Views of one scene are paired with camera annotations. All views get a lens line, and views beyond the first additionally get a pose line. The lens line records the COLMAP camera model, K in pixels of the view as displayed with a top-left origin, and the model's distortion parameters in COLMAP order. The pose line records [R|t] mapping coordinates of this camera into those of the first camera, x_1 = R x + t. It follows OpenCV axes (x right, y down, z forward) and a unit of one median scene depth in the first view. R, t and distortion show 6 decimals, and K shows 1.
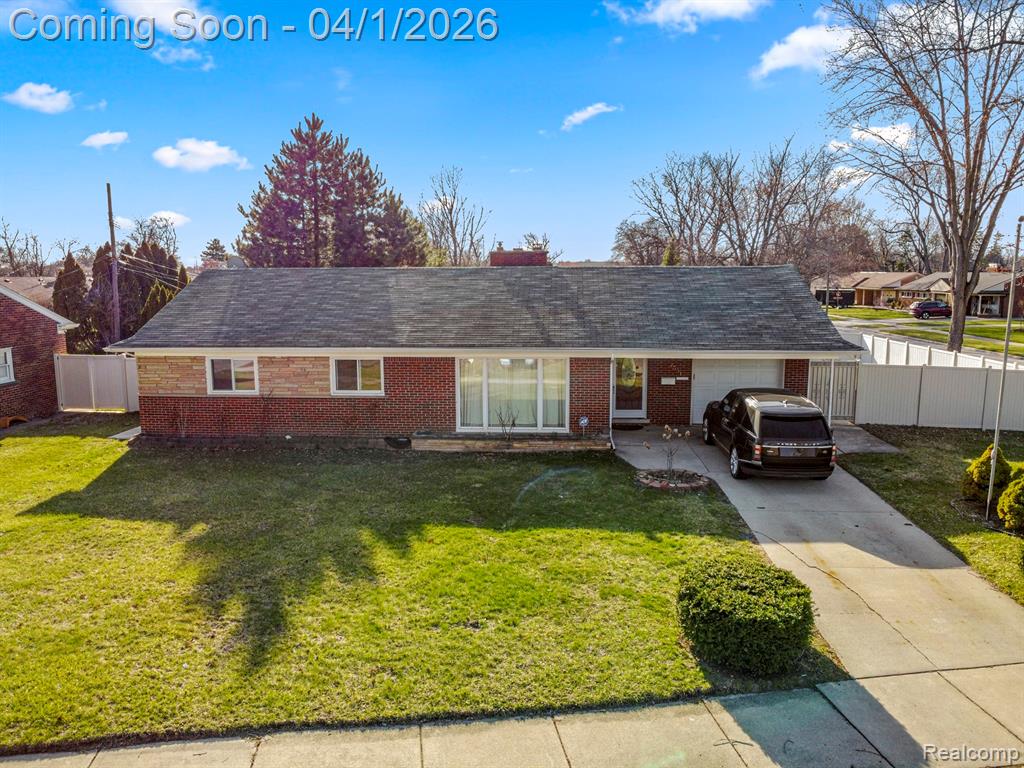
lens RADIAL K [[742.2, 0, 512.0], [0, 742.2, 384.0], [0, 0, 1]] dist [-0.027661, -0.000630]
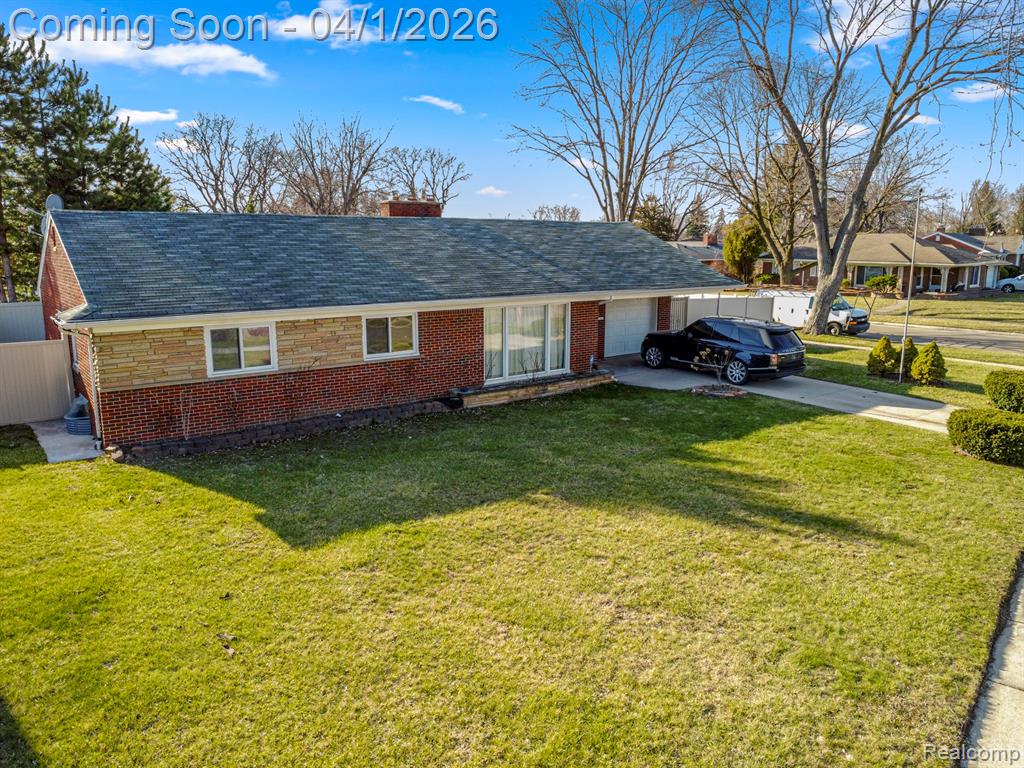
lens RADIAL K [[742.2, 0, 512.0], [0, 742.2, 384.0], [0, 0, 1]] dist [-0.027661, -0.000630]
pose [[0.744254, -0.121022, 0.656840, -0.690876], [0.094597, 0.992633, 0.075705, -0.007213], [-0.661163, 0.005791, 0.750220, 0.247135]]
